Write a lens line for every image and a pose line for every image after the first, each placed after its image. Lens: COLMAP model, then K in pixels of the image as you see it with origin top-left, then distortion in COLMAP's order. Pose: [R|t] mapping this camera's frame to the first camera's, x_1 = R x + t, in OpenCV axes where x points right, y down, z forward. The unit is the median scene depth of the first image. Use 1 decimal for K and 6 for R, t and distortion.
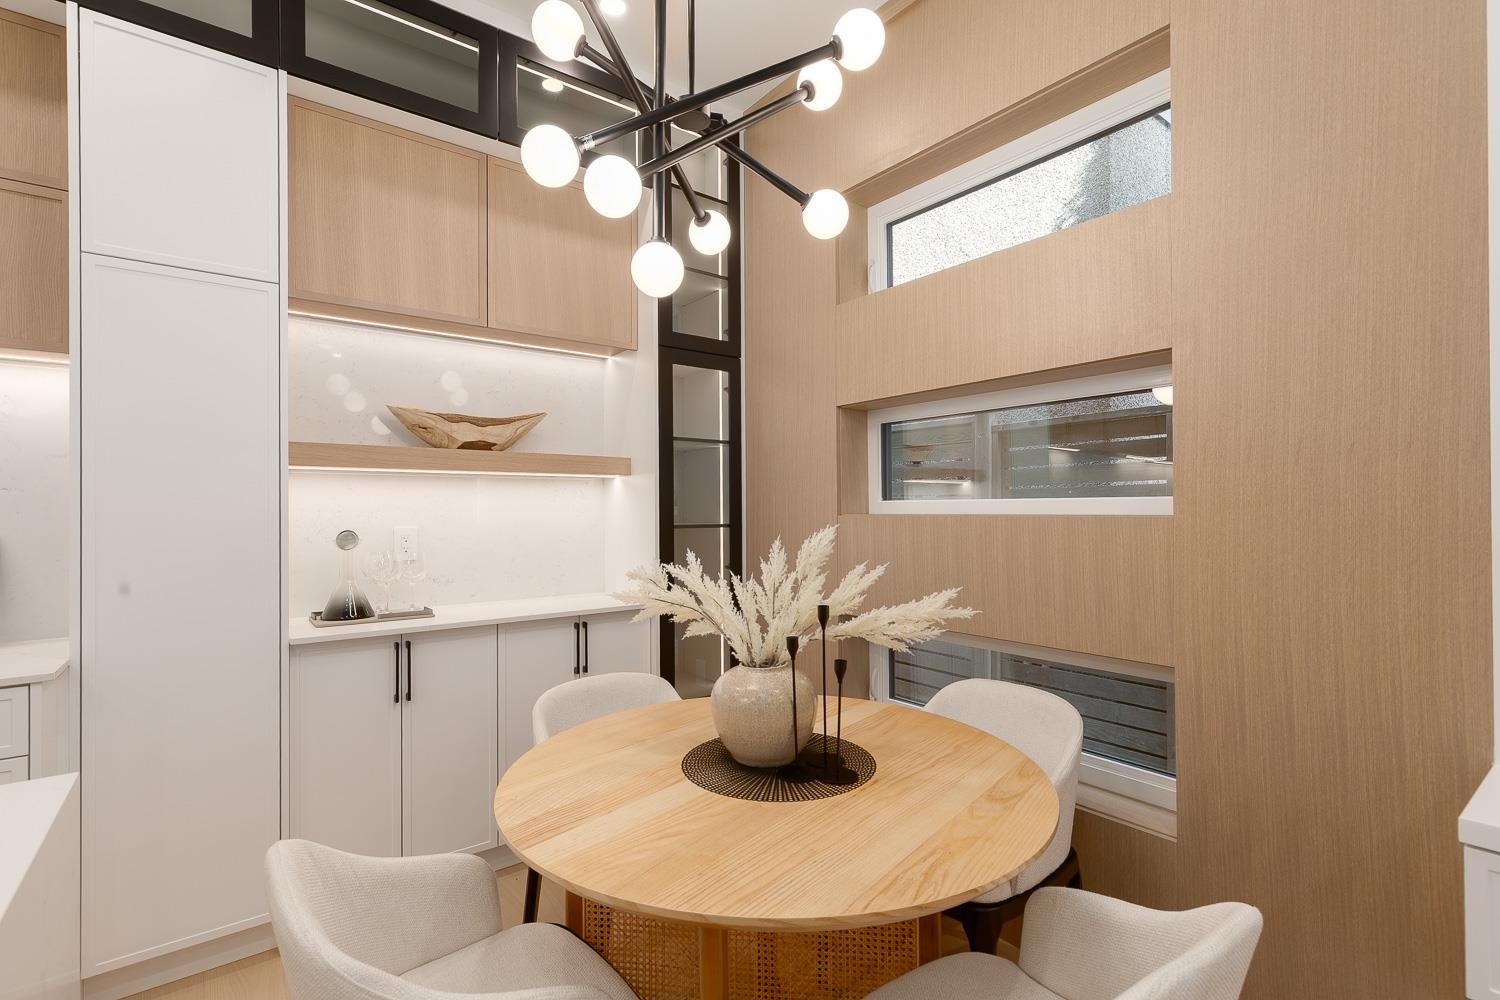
lens RADIAL K [[692.5, 0, 766.1], [0, 692.5, 509.5], [0, 0, 1]] dist [0.001662, 0.000216]
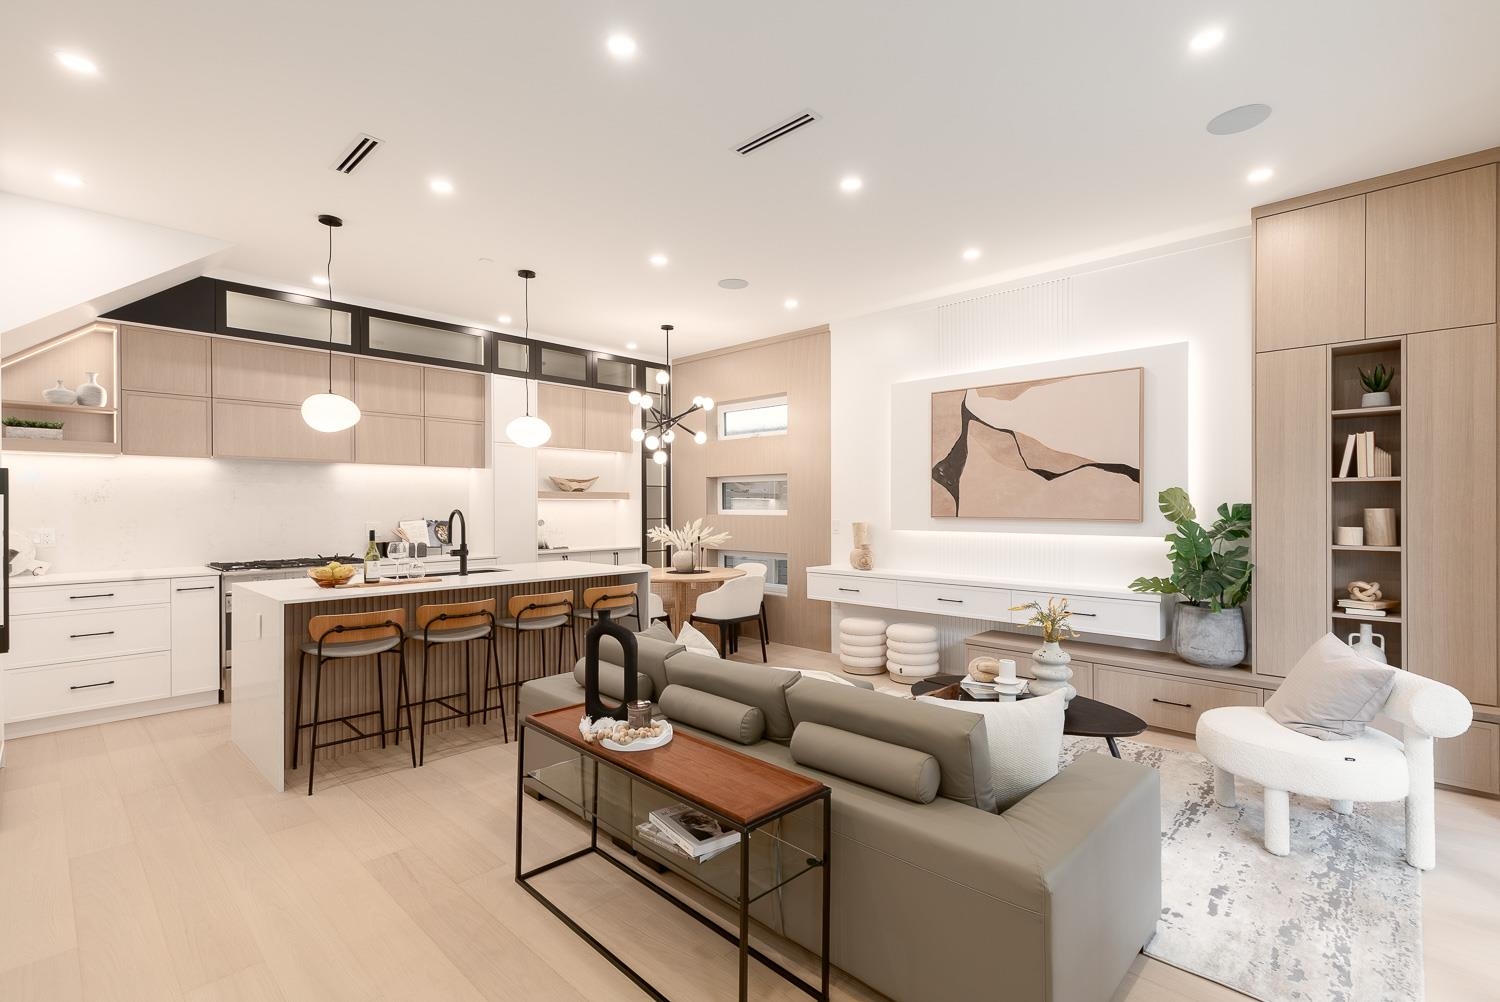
lens RADIAL K [[692.5, 0, 766.1], [0, 692.5, 510.5], [0, 0, 1]] dist [0.001662, 0.000216]
pose [[0.987930, 0.004171, 0.154842, -0.100545], [-0.005289, 0.999963, 0.006812, -0.031973], [-0.154808, -0.007548, 0.987916, -1.938293]]
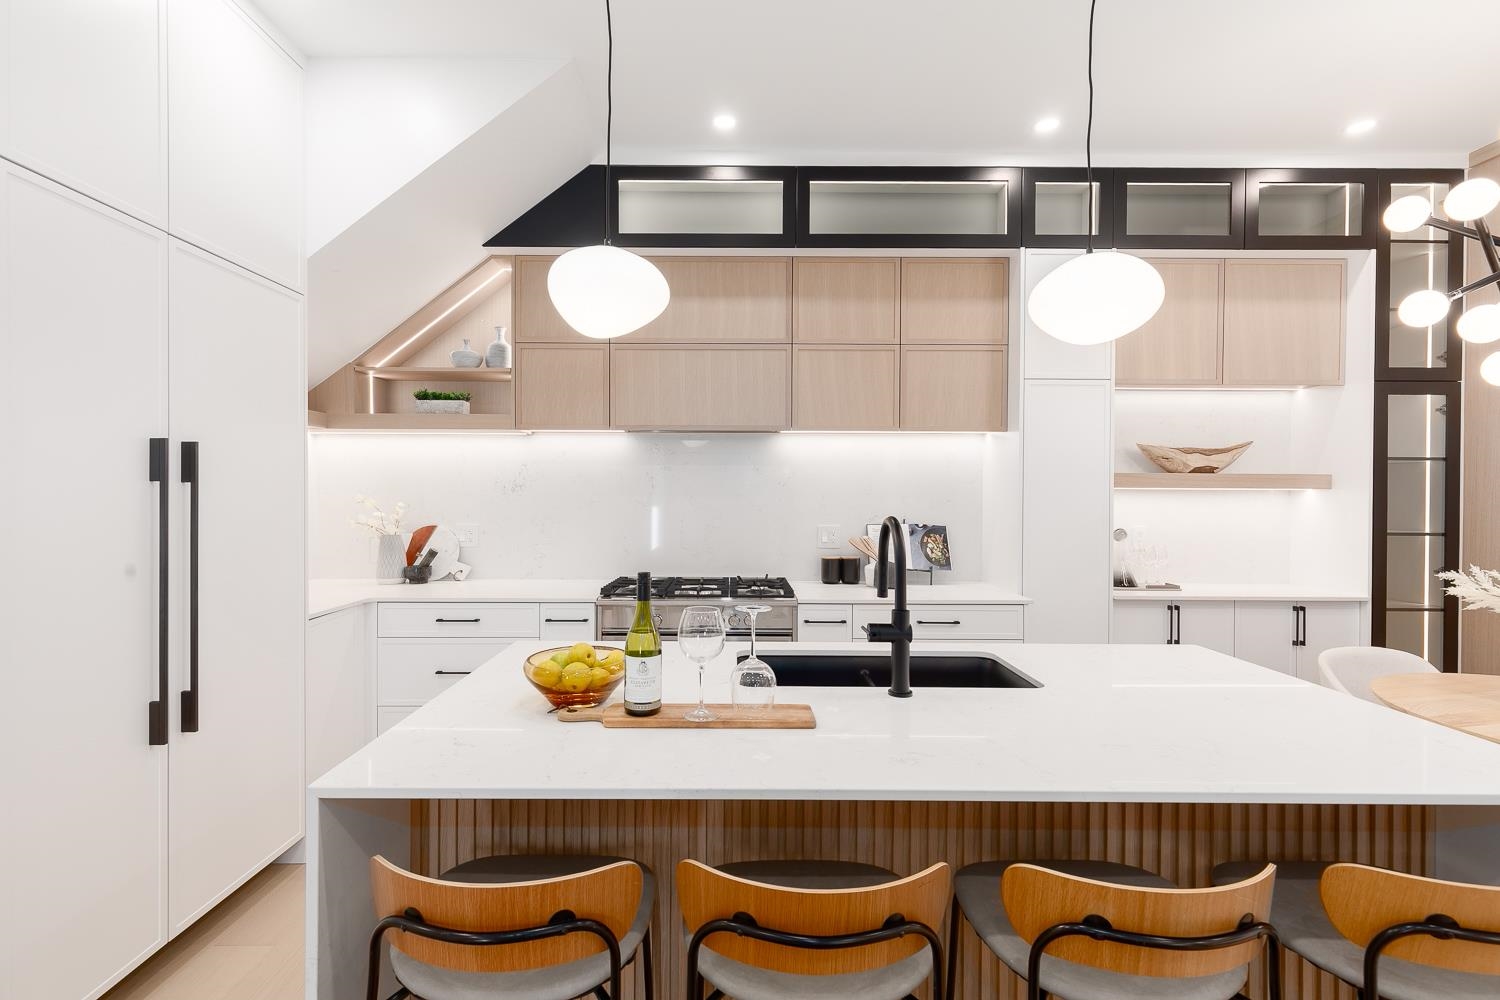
lens RADIAL K [[682.5, 0, 731.4], [0, 682.5, 498.2], [0, 0, 1]] dist [0.001682, -0.000543]
pose [[0.787110, 0.015567, -0.616616, -0.324933], [-0.011418, 0.999878, 0.010667, -0.040042], [0.616707, -0.001356, 0.787192, -0.658489]]
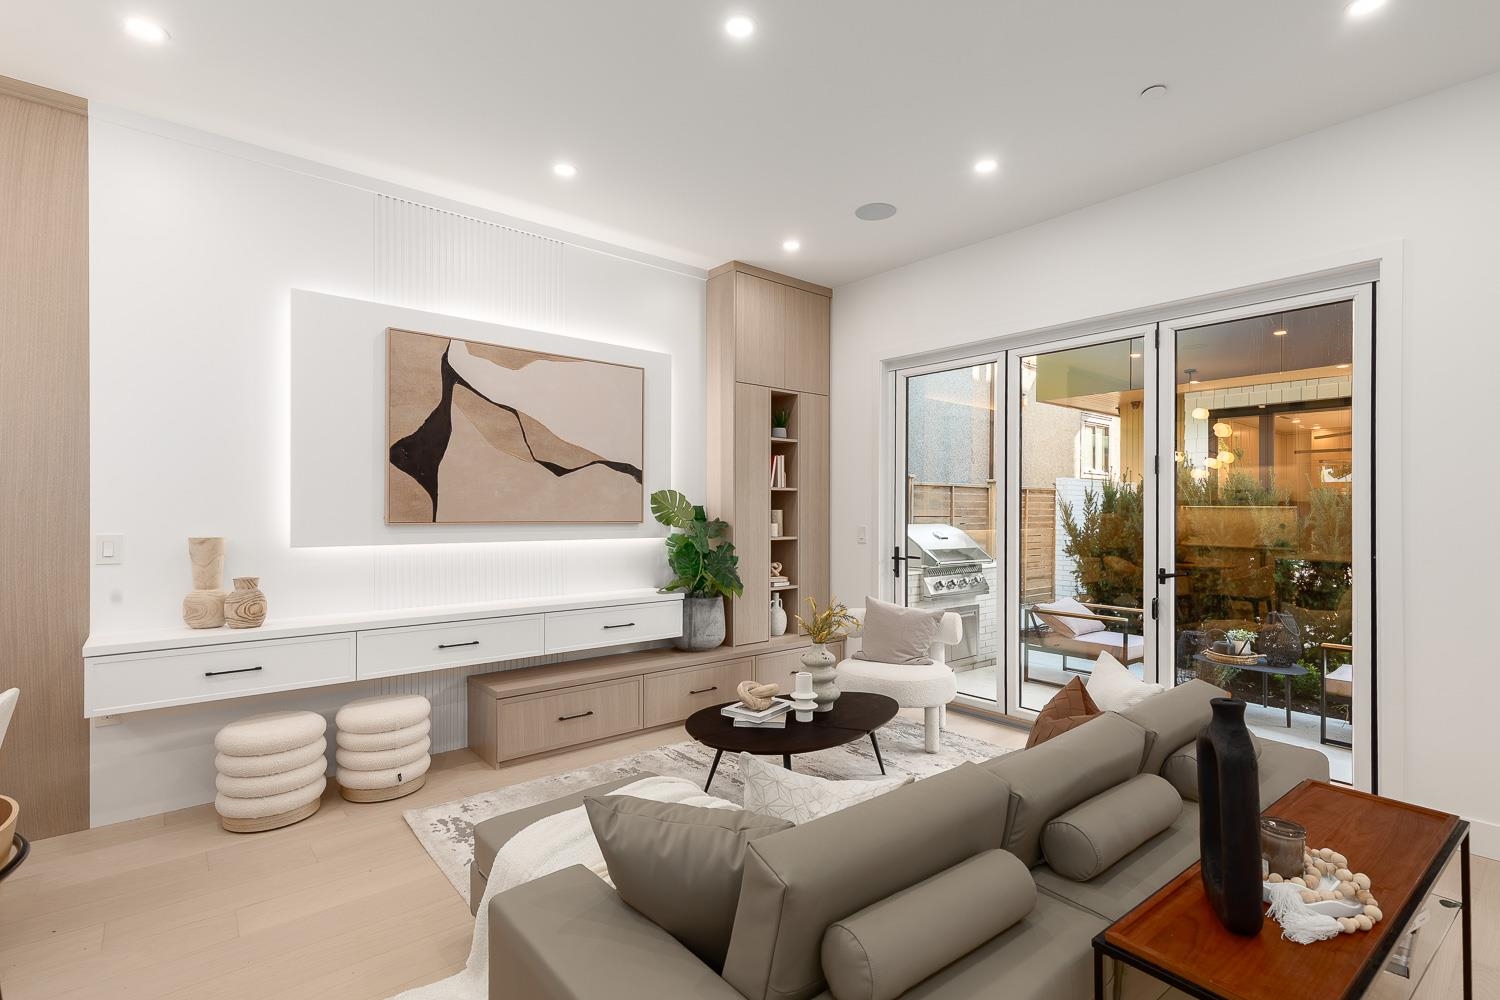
lens RADIAL K [[692.5, 0, 766.1], [0, 692.5, 509.5], [0, 0, 1]] dist [0.001662, 0.000216]
pose [[-0.039691, 0.007358, 0.999185, -0.662863], [-0.003075, 0.999967, -0.007486, -0.018570], [-0.999207, -0.003370, -0.039667, -0.566784]]
